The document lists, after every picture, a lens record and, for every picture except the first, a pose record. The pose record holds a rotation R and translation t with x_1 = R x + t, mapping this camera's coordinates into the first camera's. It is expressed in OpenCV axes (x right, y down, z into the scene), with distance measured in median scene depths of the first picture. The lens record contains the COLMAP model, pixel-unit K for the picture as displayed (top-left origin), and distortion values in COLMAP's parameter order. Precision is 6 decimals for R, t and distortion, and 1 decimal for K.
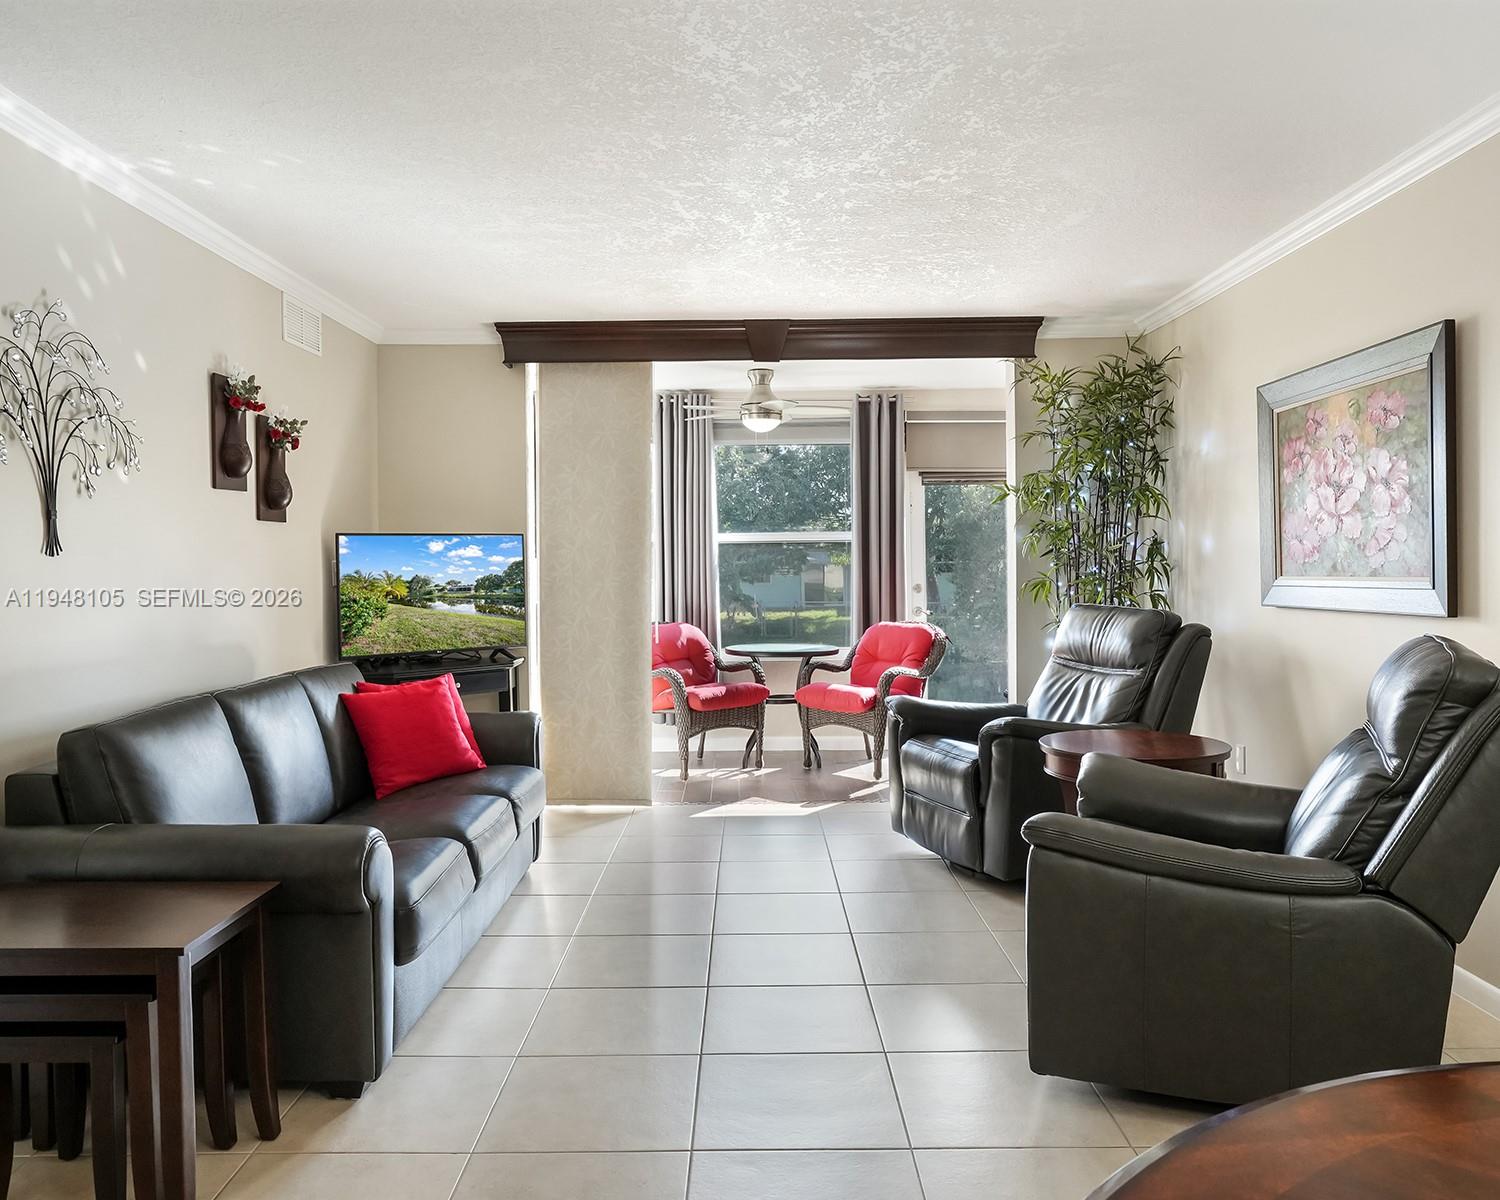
lens RADIAL K [[1132.1, 0, 752.9], [0, 1132.1, 589.5], [0, 0, 1]] dist [-0.003788, 0.003552]
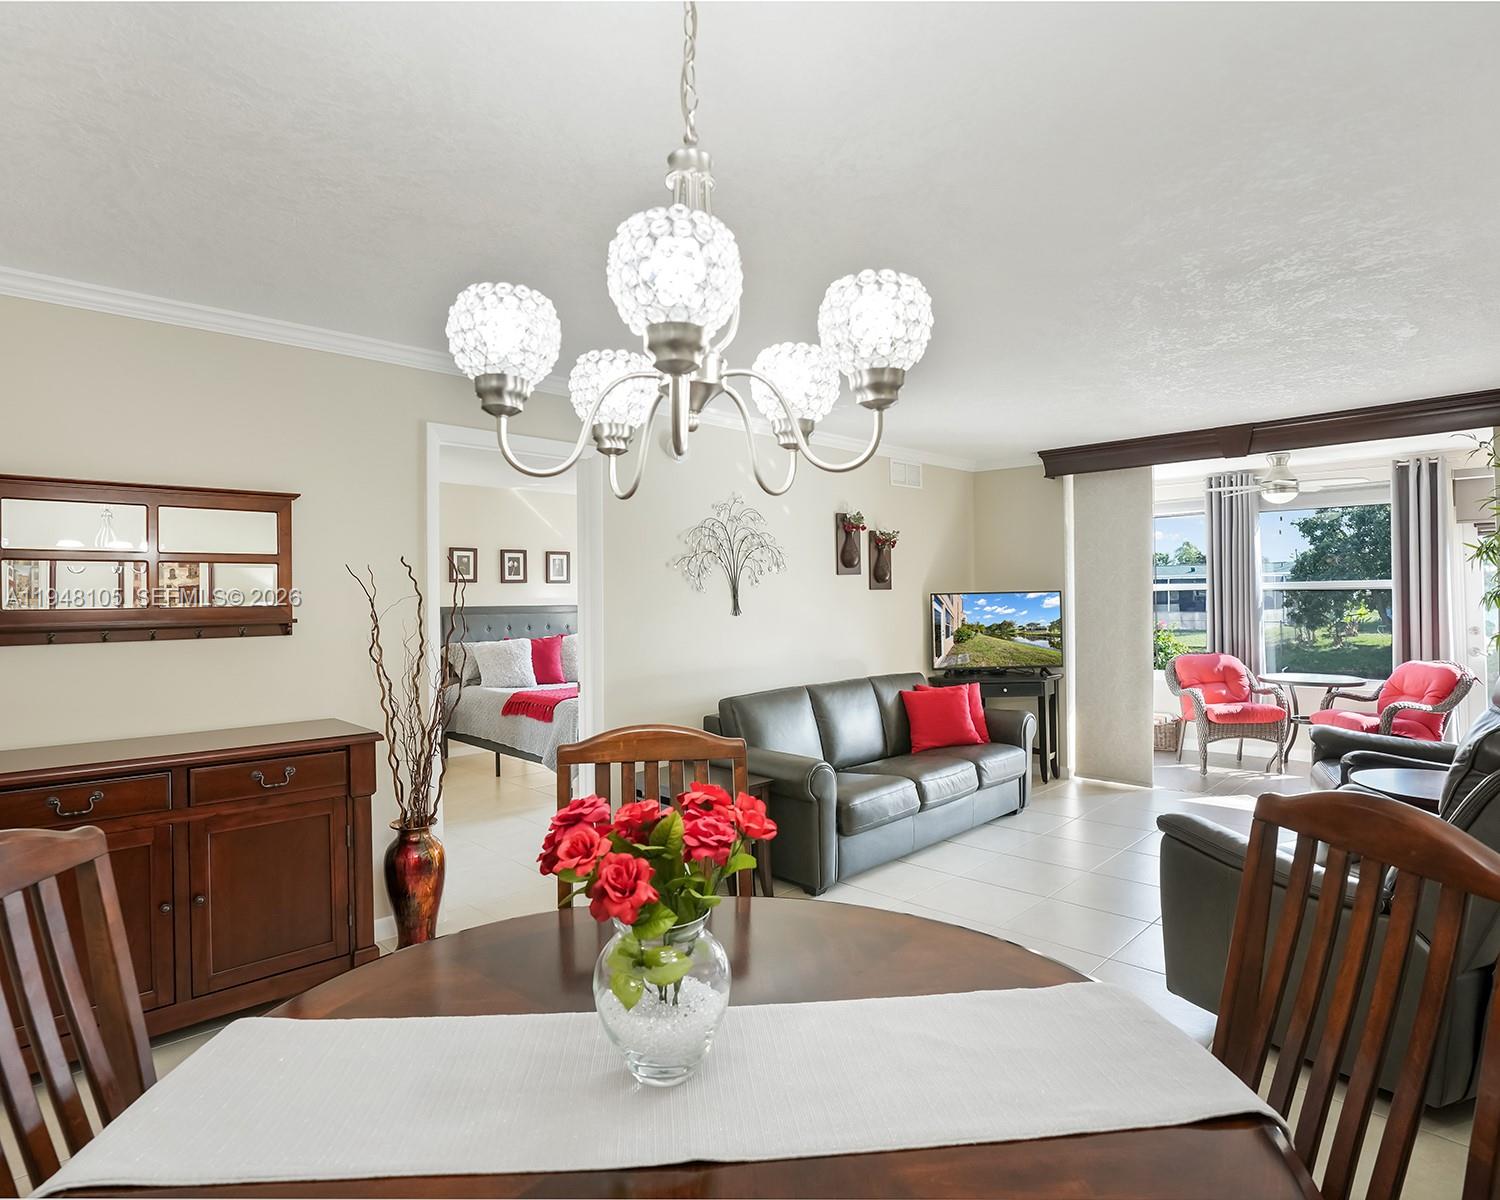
lens RADIAL K [[836.5, 0, 750.7], [0, 836.5, 597.1], [0, 0, 1]] dist [-0.068586, 0.027324]
pose [[0.707230, -0.000021, -0.706984, 0.288183], [-0.008809, 0.999922, -0.008842, -0.029031], [0.706929, 0.012481, 0.707175, -0.052646]]
